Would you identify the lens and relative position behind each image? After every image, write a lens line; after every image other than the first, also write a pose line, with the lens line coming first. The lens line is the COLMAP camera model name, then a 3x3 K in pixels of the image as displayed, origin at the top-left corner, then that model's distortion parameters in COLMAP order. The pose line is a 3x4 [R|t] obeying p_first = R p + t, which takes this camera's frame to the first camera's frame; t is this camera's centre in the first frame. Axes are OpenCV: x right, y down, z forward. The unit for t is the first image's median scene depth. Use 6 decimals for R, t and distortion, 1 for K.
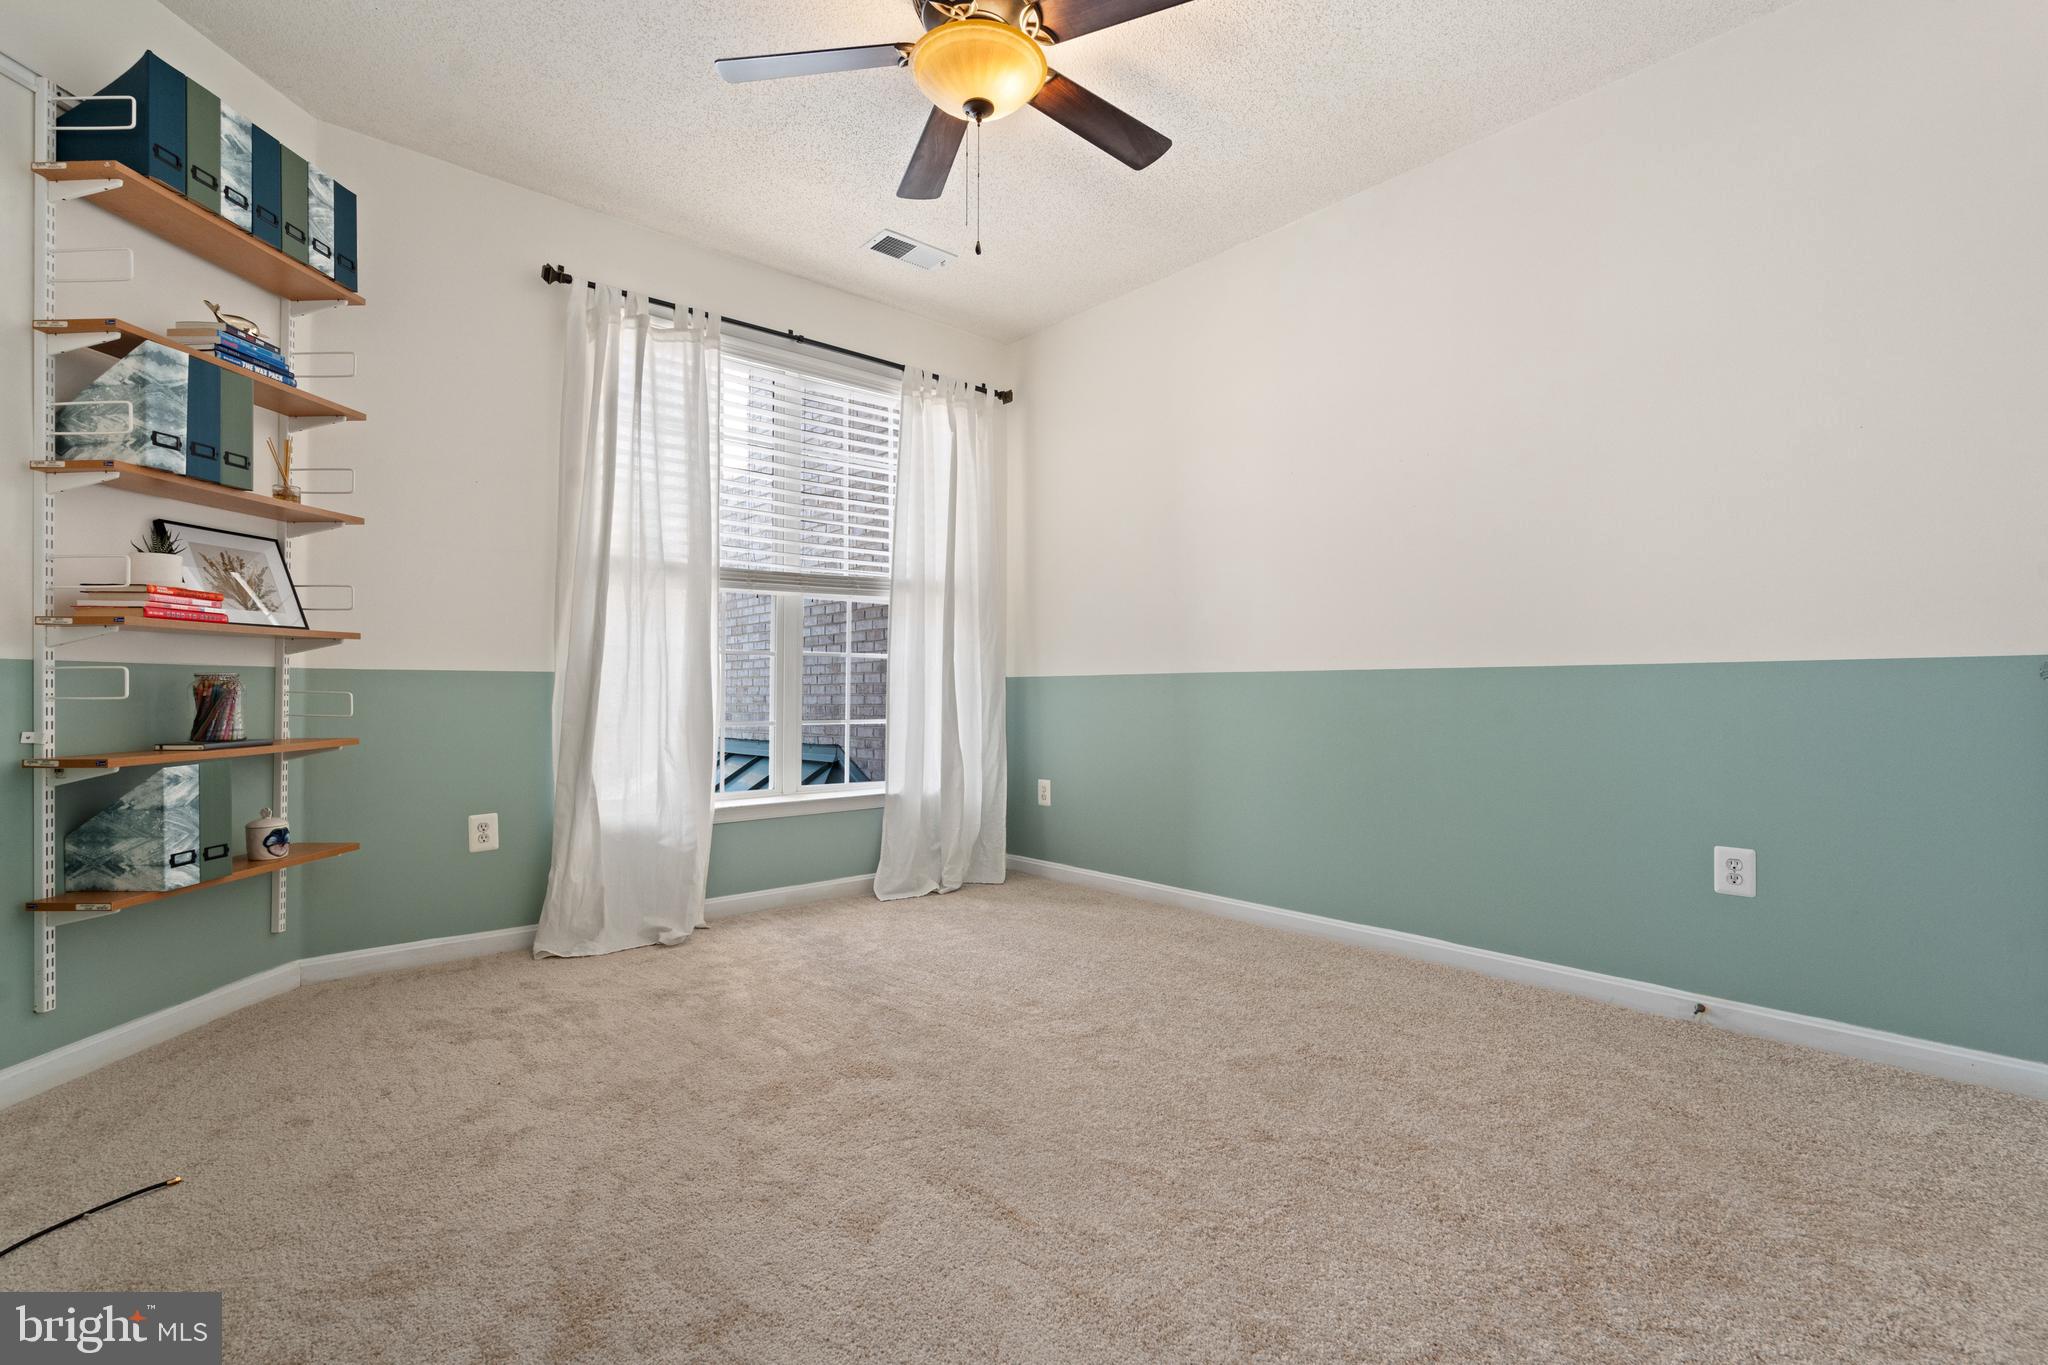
lens RADIAL K [[931.8, 0, 1023.6], [0, 931.8, 685.8], [0, 0, 1]] dist [-0.005231, 0.003821]
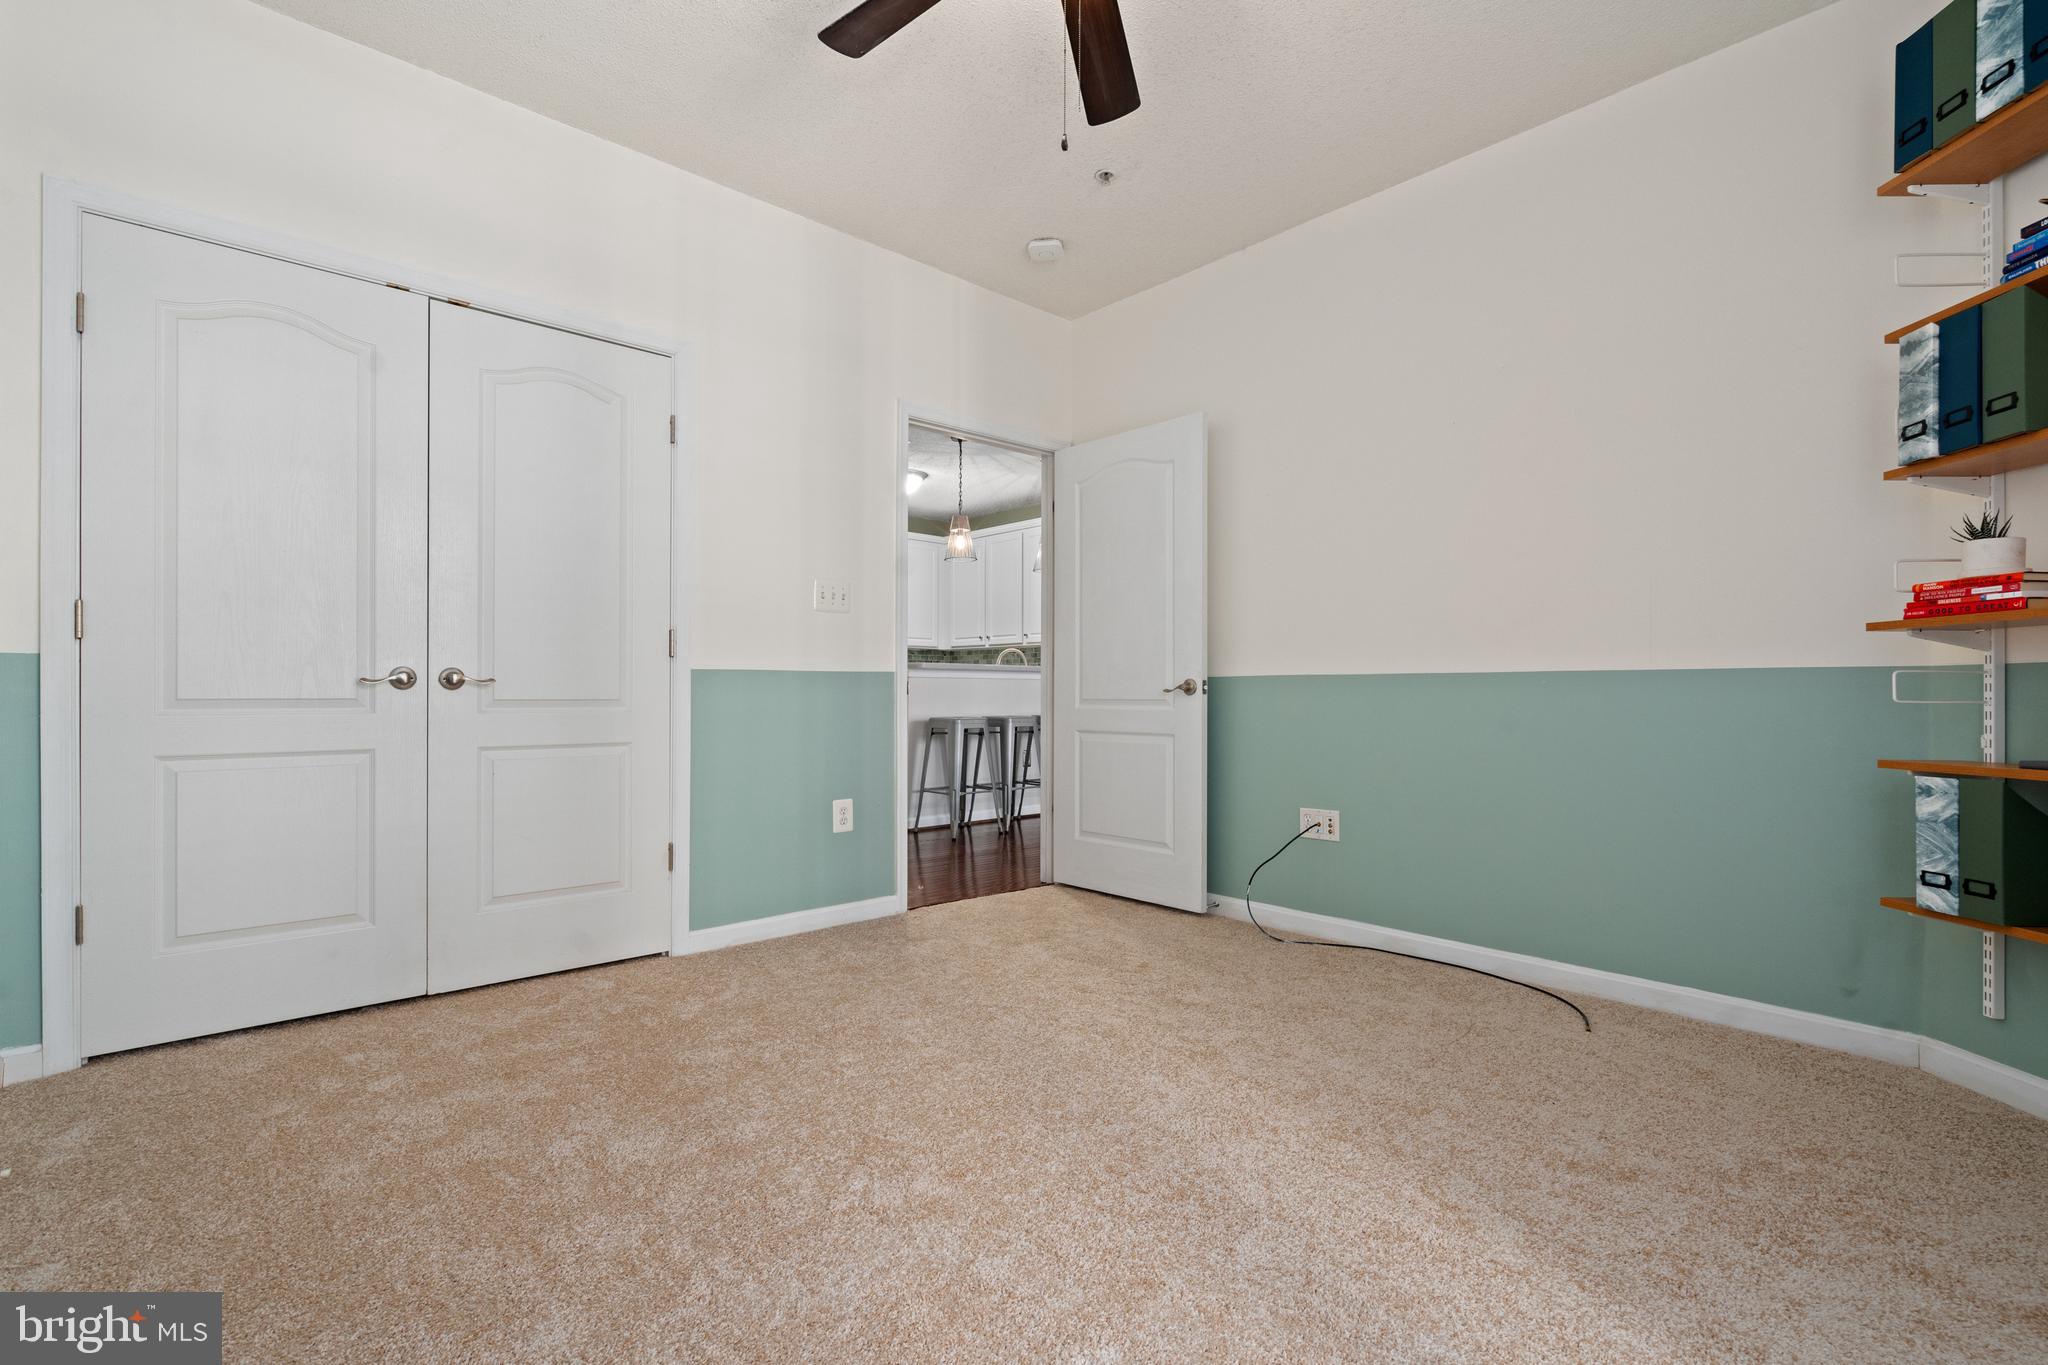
lens RADIAL K [[931.8, 0, 1026.5], [0, 931.8, 692.4], [0, 0, 1]] dist [-0.005231, 0.003821]
pose [[-0.999679, -0.003244, -0.025145, 0.004573], [-0.003071, 0.999971, -0.006926, 0.012217], [0.025167, -0.006846, -0.999660, 1.874081]]
